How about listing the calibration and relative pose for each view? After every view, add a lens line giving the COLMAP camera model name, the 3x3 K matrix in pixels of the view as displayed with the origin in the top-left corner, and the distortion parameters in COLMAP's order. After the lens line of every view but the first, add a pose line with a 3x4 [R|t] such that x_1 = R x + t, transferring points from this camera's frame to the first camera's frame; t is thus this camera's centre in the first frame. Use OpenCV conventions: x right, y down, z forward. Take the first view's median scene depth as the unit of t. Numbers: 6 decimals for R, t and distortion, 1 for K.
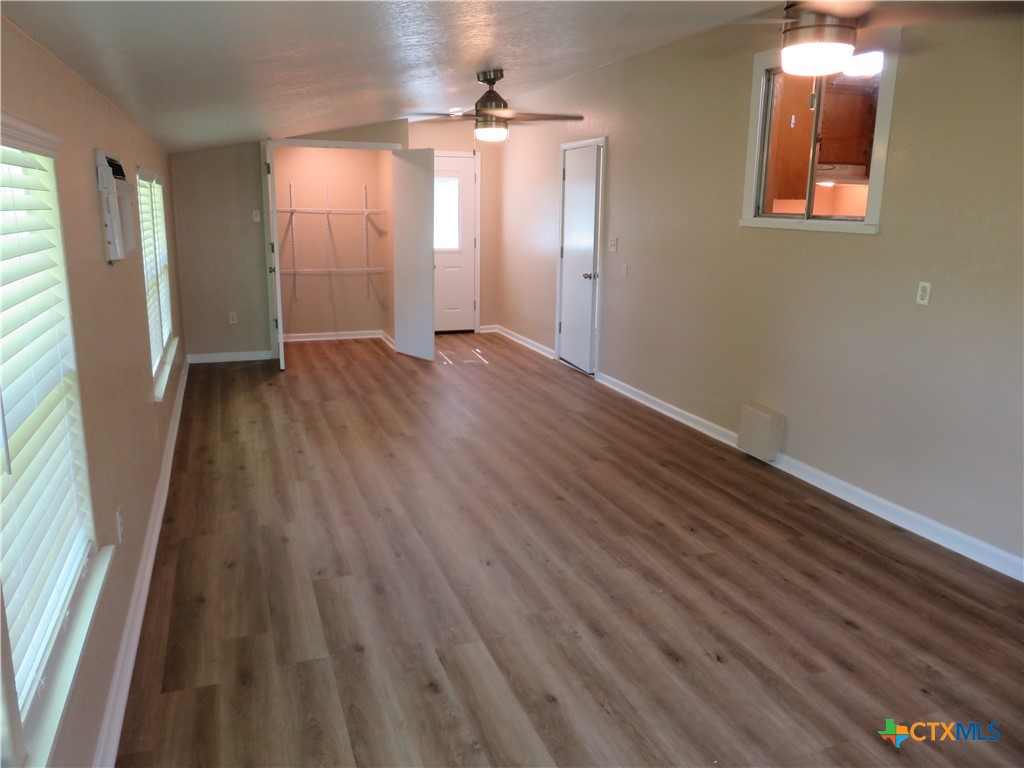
lens RADIAL K [[762.7, 0, 512.0], [0, 762.7, 384.0], [0, 0, 1]] dist [-0.006673, 0.003464]
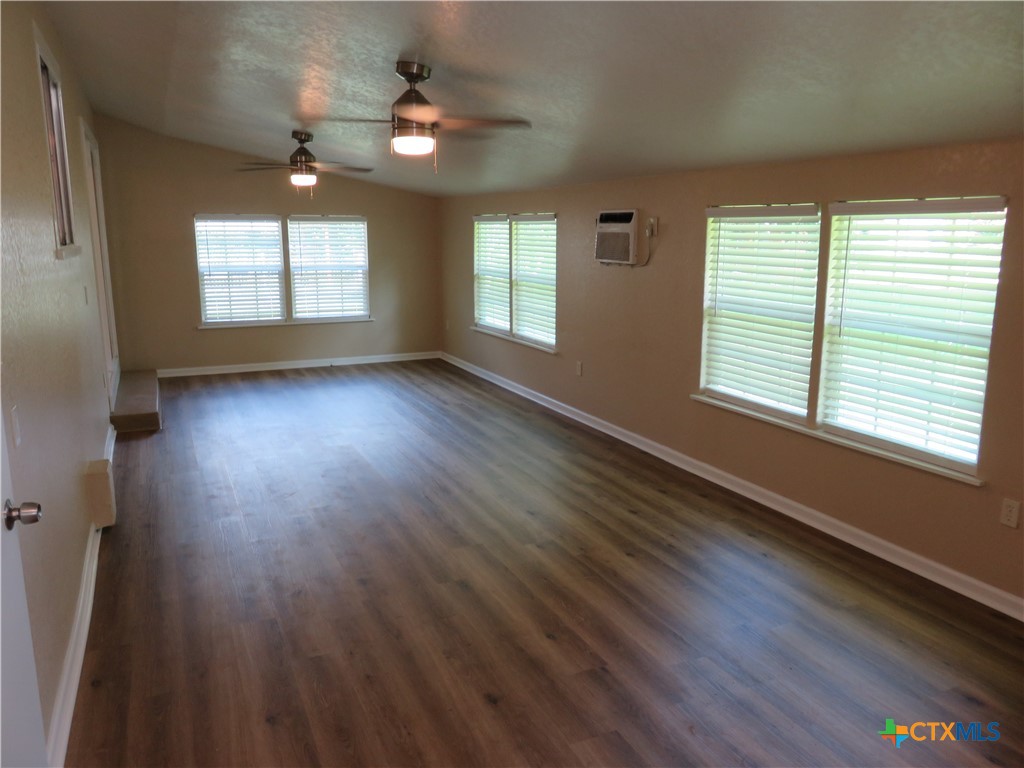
lens RADIAL K [[762.7, 0, 512.0], [0, 762.7, 384.0], [0, 0, 1]] dist [-0.006673, 0.003464]
pose [[-0.996930, -0.001601, -0.078275, -0.146918], [-0.033834, 0.910421, 0.412298, -0.943928], [0.070604, 0.413681, -0.907680, 3.974107]]
